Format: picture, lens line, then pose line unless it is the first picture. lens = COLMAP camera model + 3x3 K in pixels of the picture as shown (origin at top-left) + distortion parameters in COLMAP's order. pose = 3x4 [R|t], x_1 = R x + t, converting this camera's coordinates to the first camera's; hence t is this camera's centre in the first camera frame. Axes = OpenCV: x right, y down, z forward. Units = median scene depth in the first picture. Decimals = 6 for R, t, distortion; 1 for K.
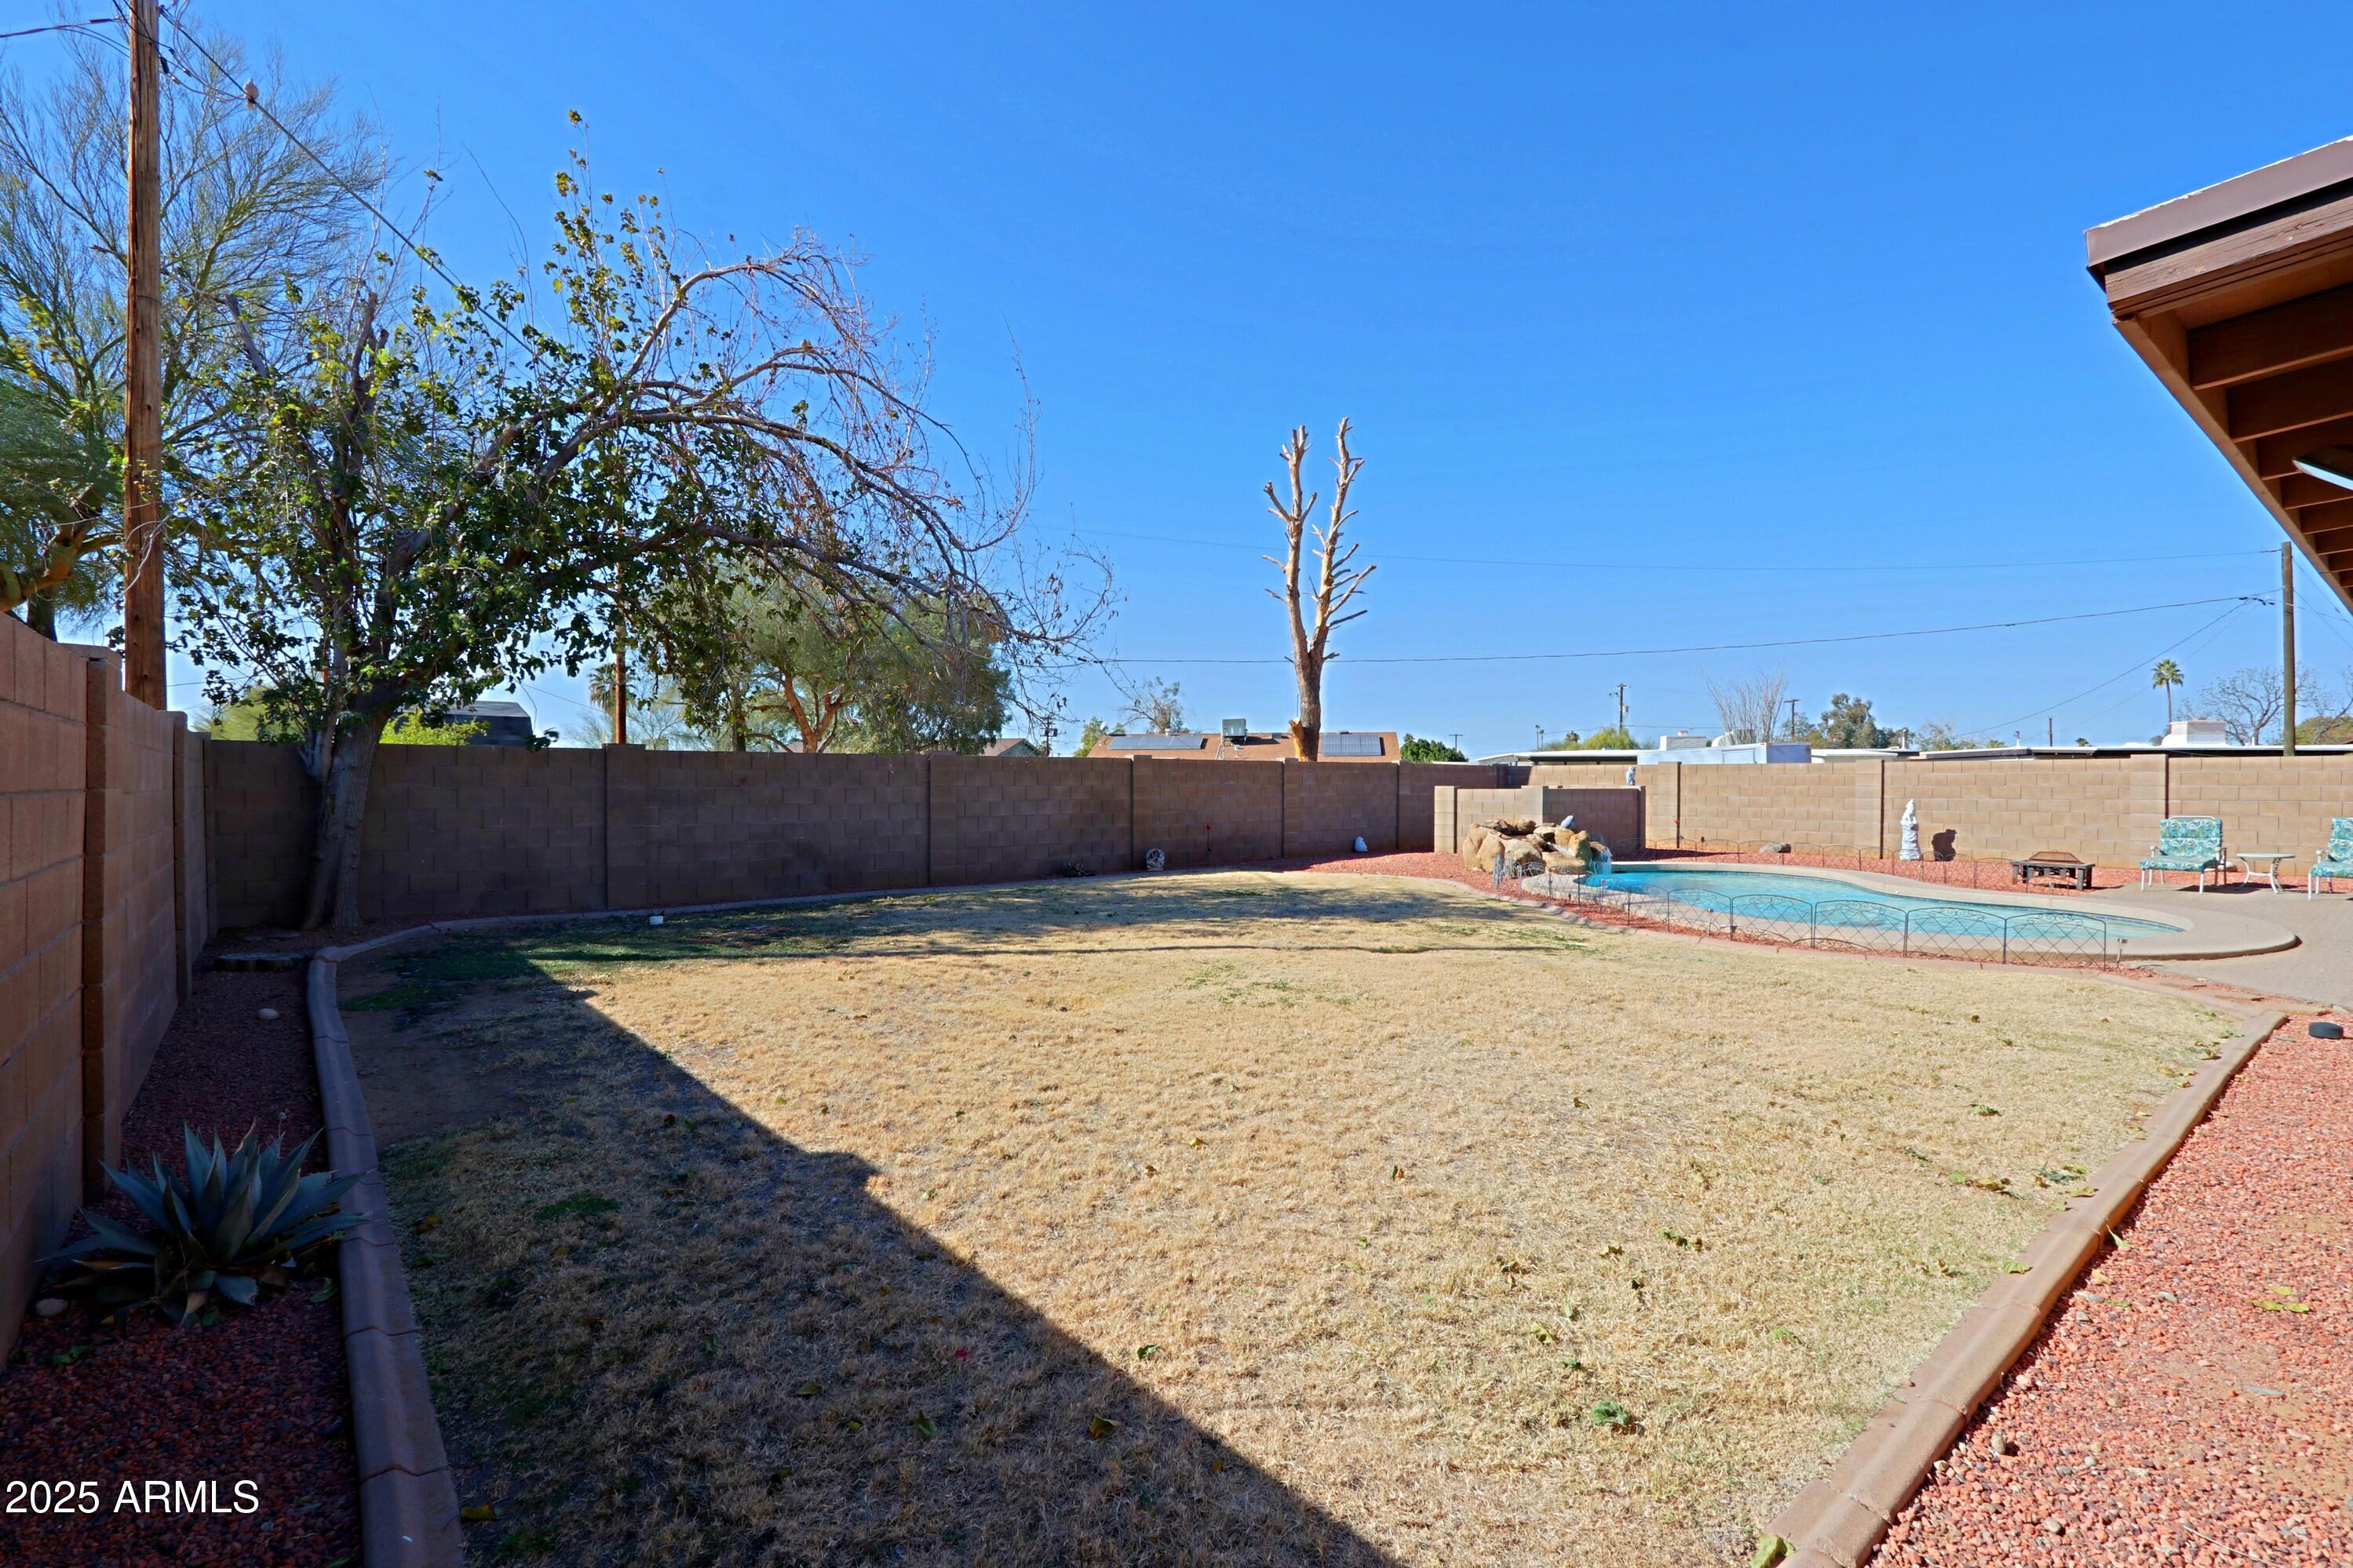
lens RADIAL K [[1088.7, 0, 1163.8], [0, 1088.7, 801.8], [0, 0, 1]] dist [-0.010594, 0.001097]
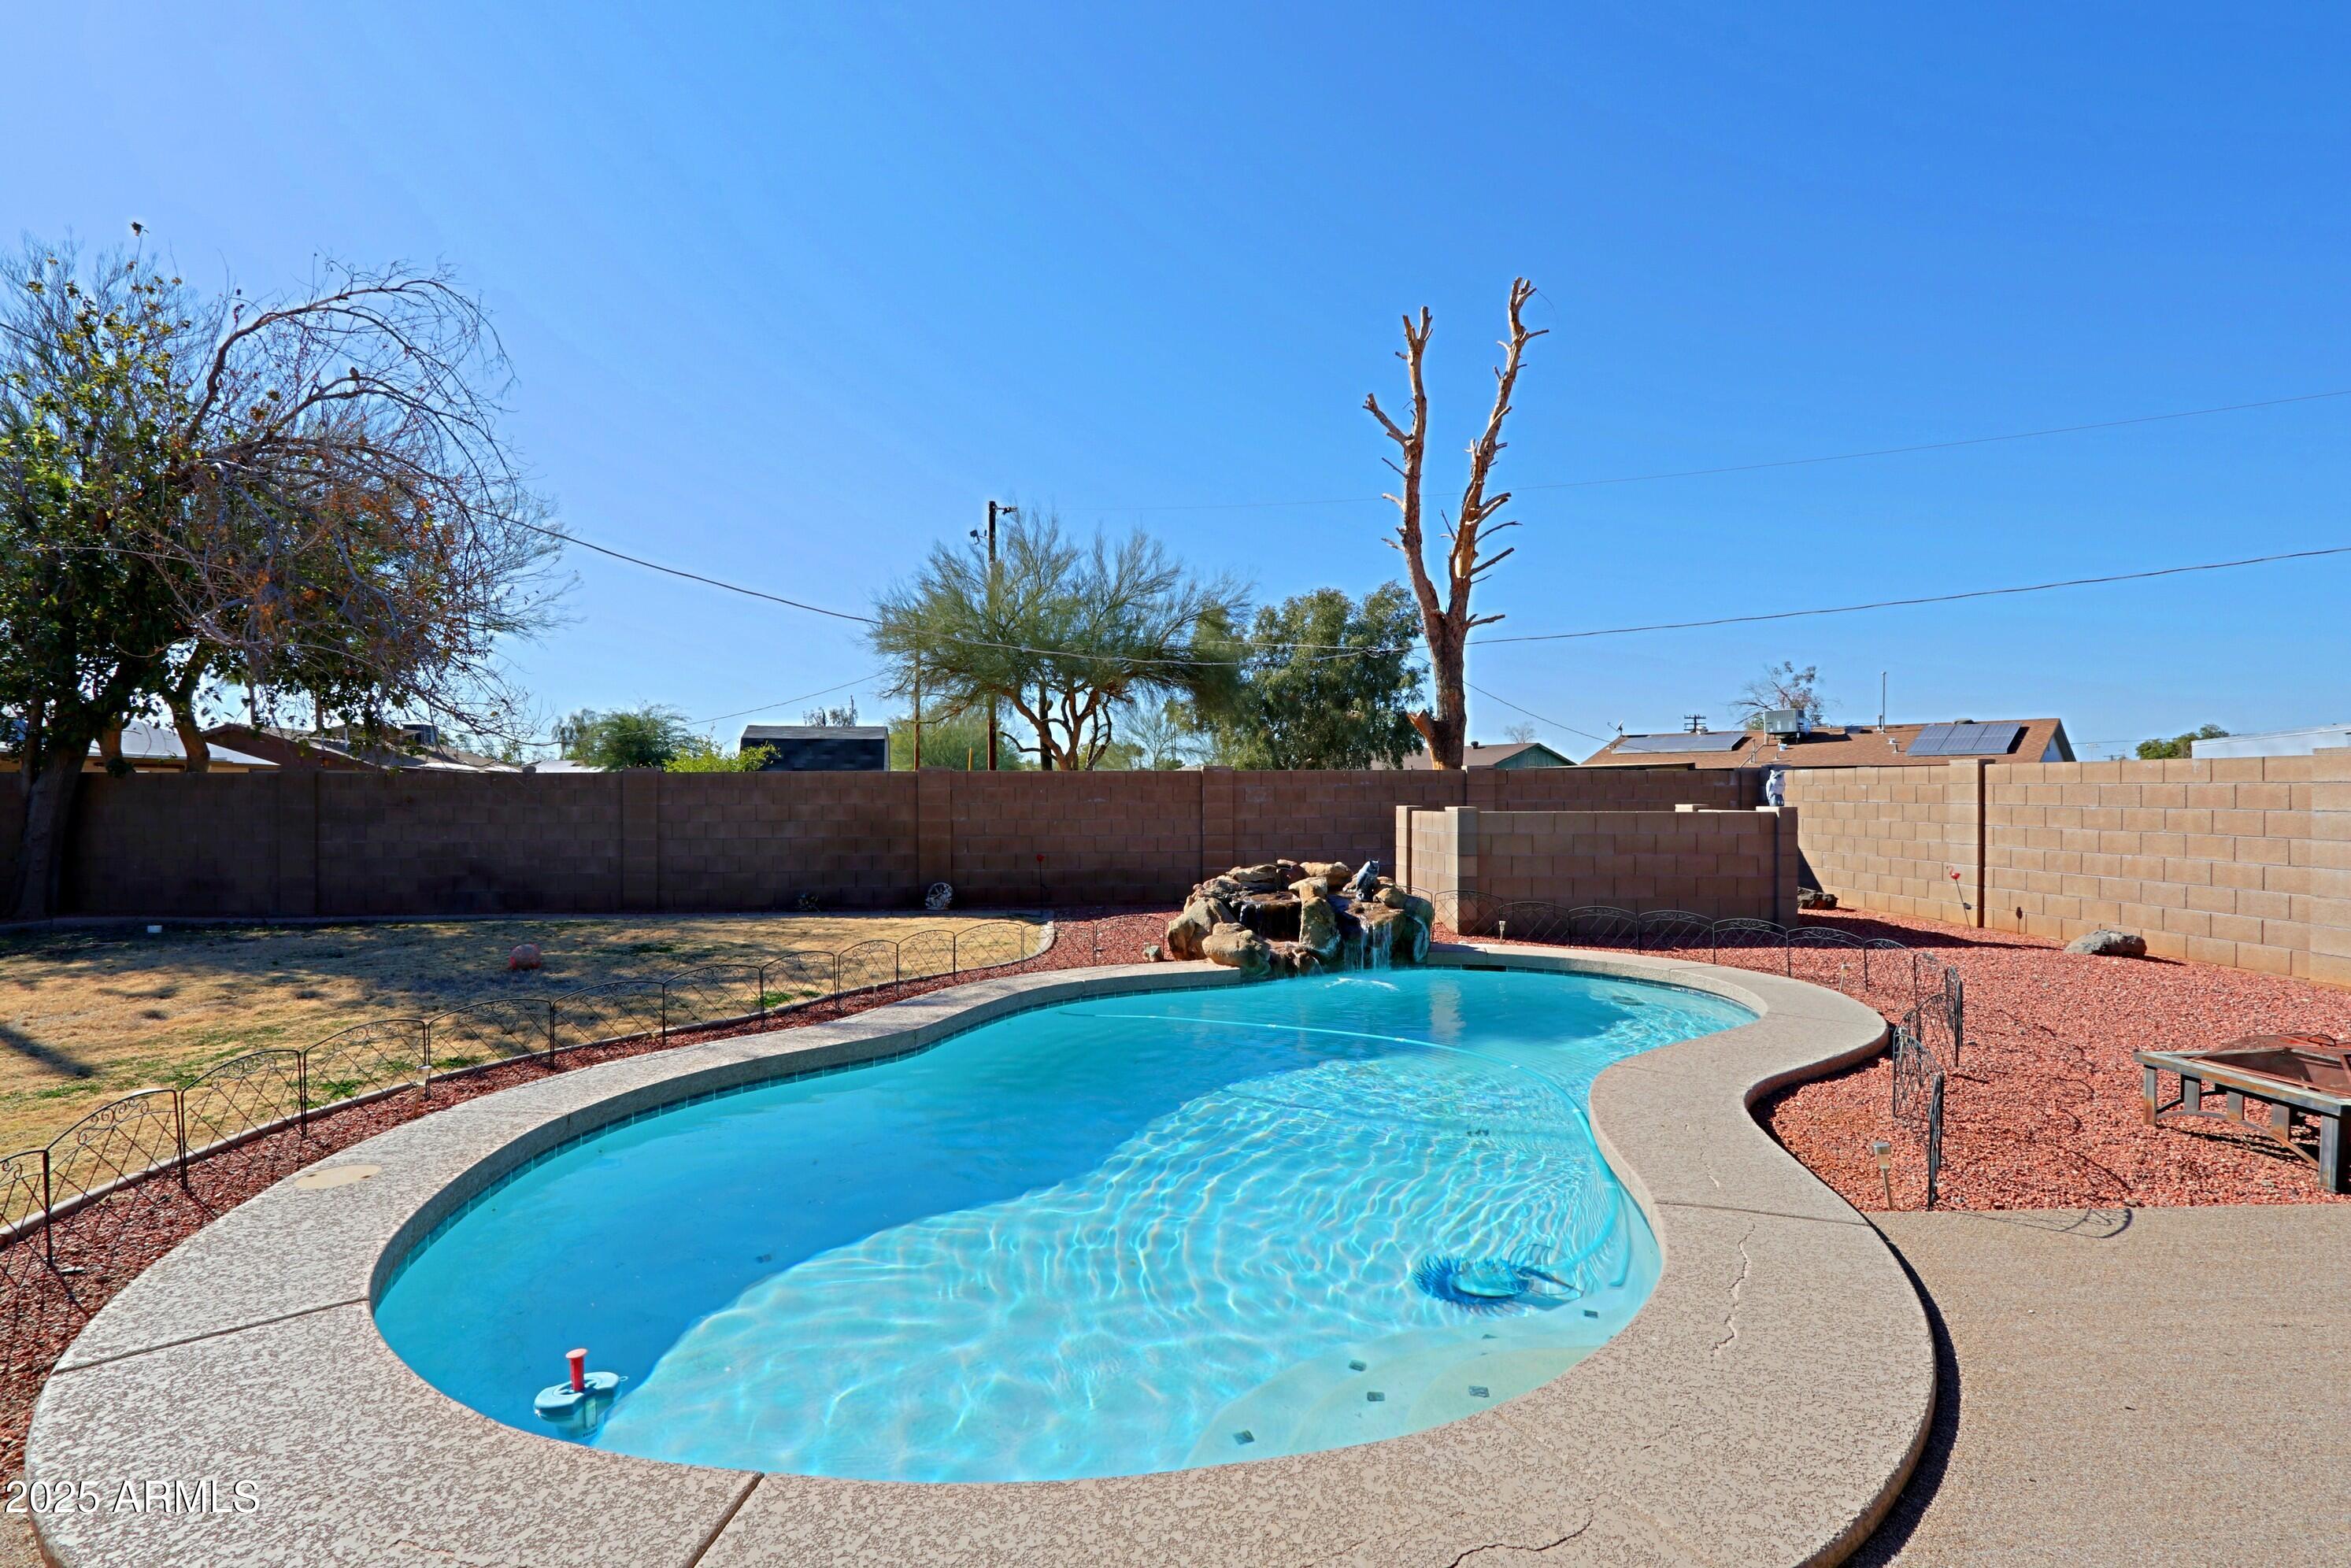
lens RADIAL K [[1087.7, 0, 1157.9], [0, 1087.7, 787.2], [0, 0, 1]] dist [-0.010594, 0.001097]
pose [[0.792589, -0.005126, -0.609735, 0.428359], [-0.008245, 0.999783, -0.019124, -0.009410], [0.609700, 0.020185, 0.792375, 0.322417]]
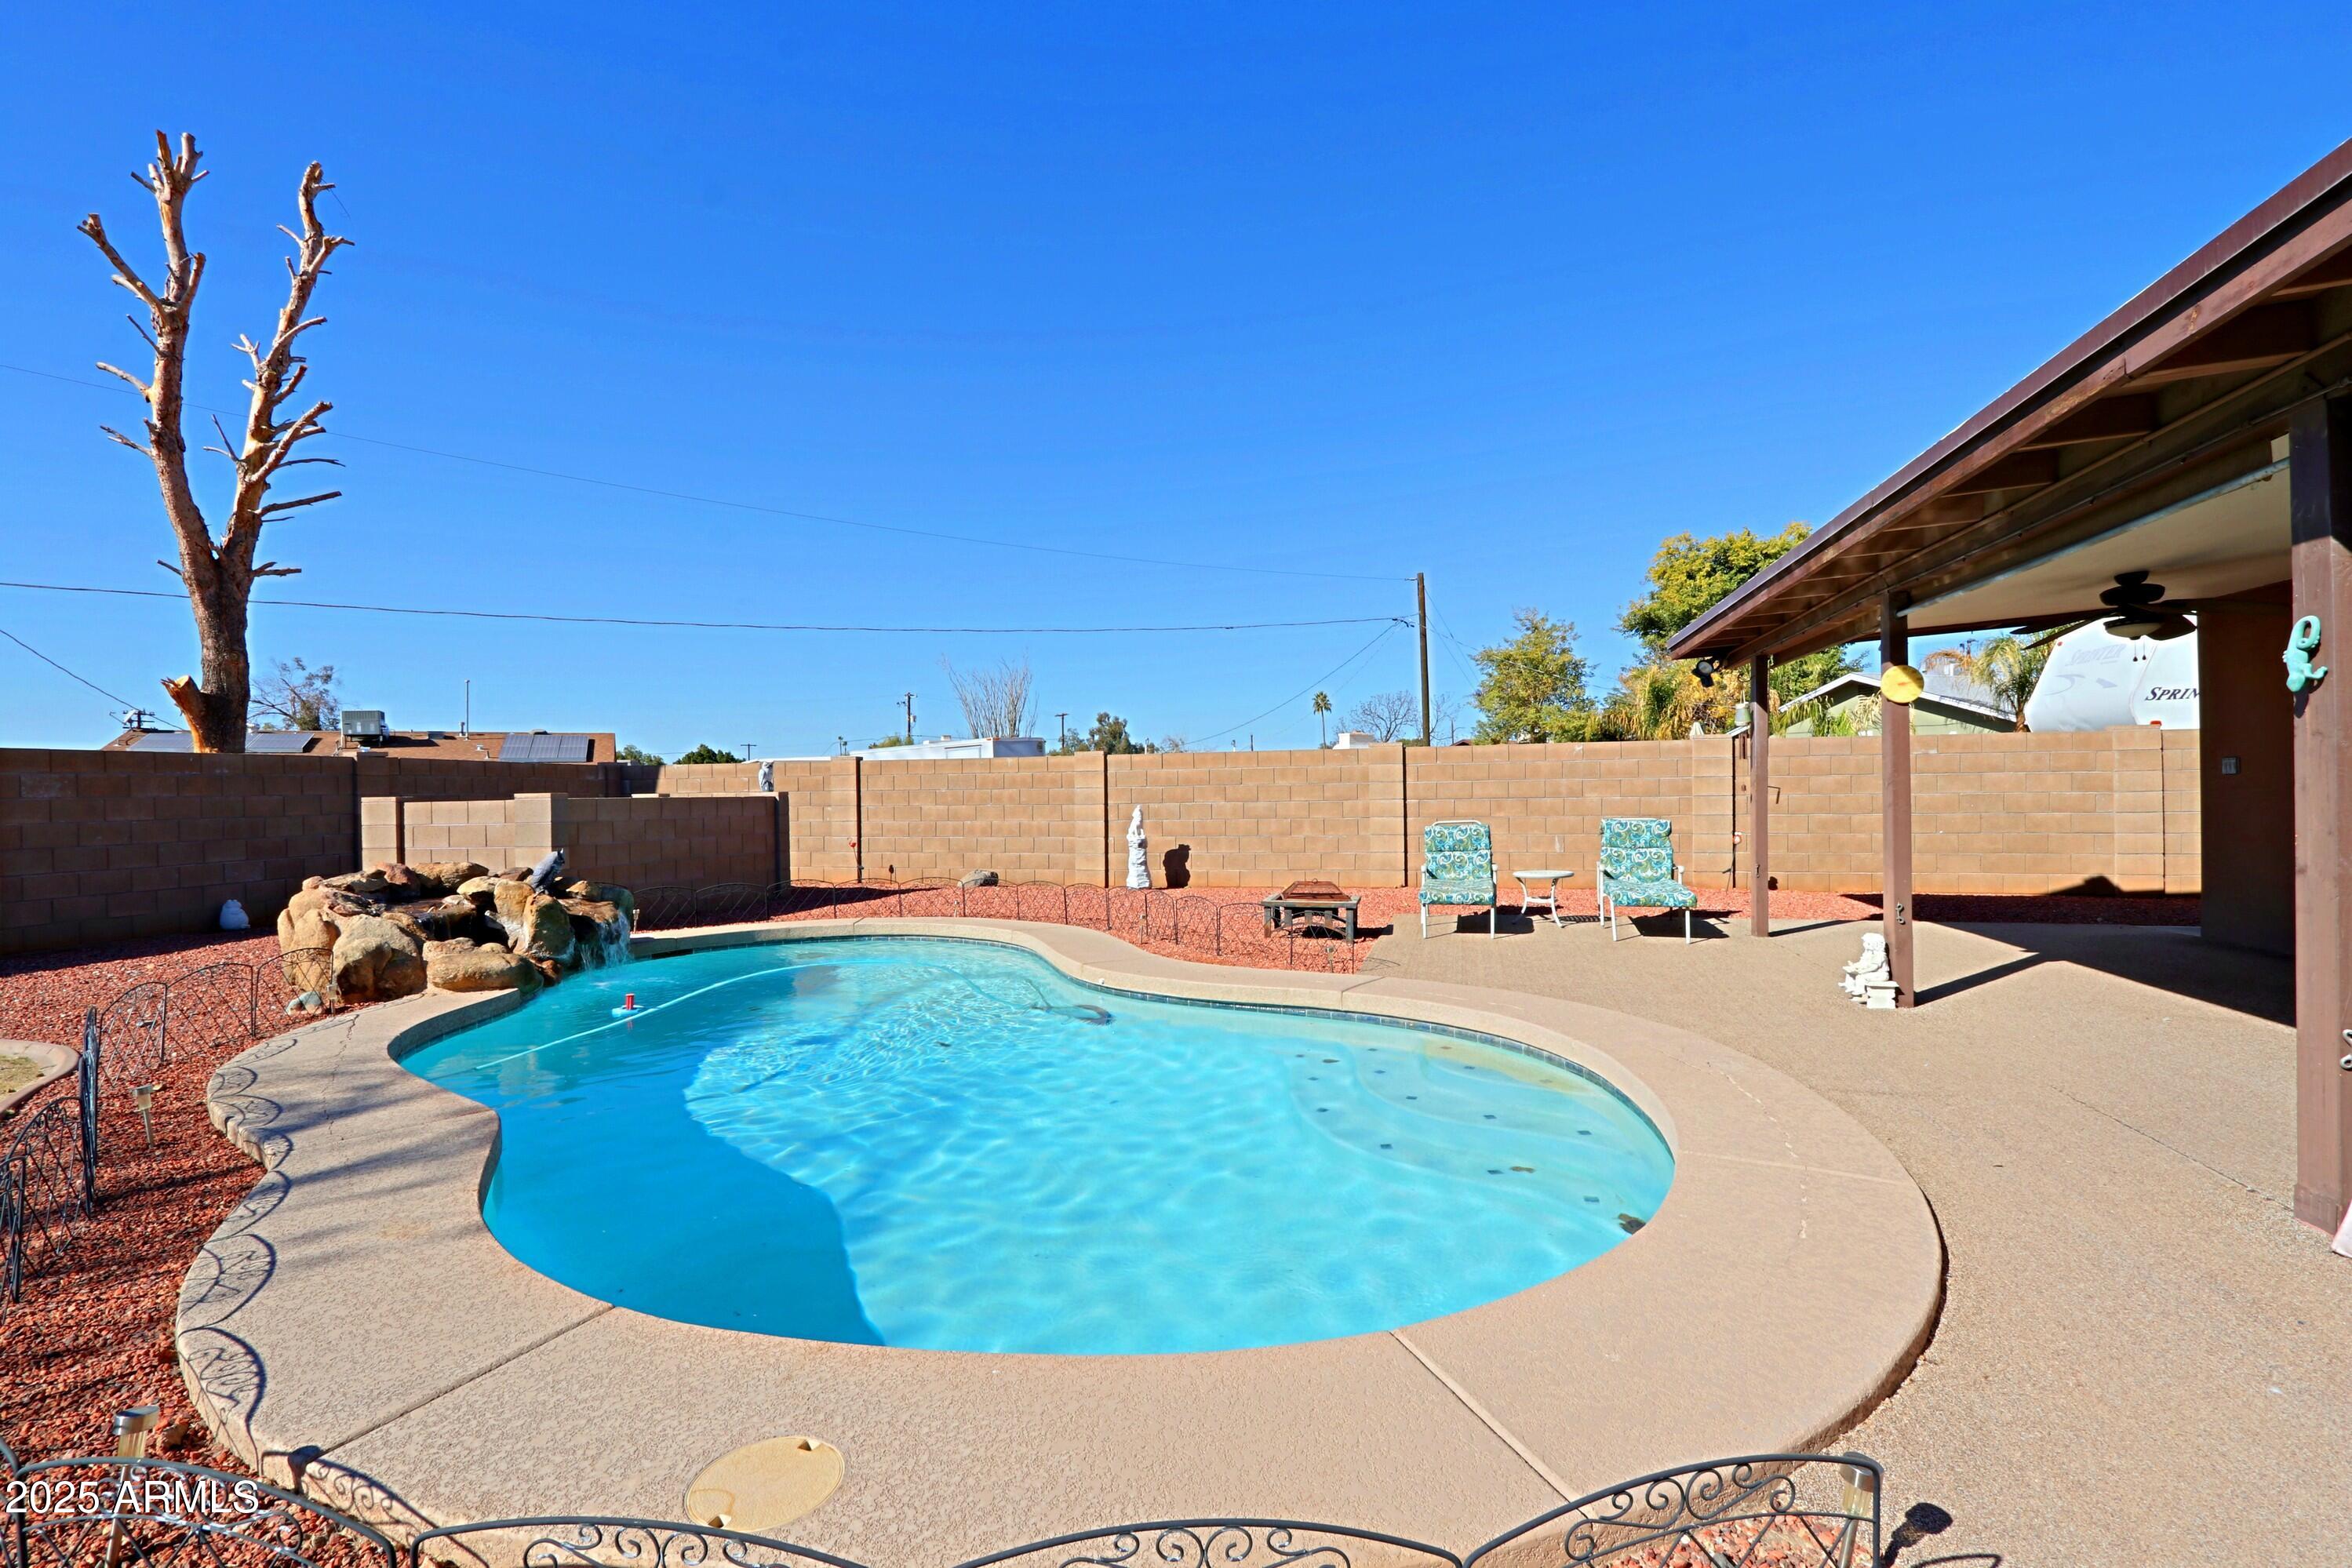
lens RADIAL K [[1088.2, 0, 1156.4], [0, 1088.2, 791.3], [0, 0, 1]] dist [-0.010594, 0.001097]
pose [[0.824325, -0.012401, 0.565981, 0.217330], [0.024845, 0.999589, -0.014284, -0.000467], [-0.565571, 0.025837, 0.824295, 0.296377]]
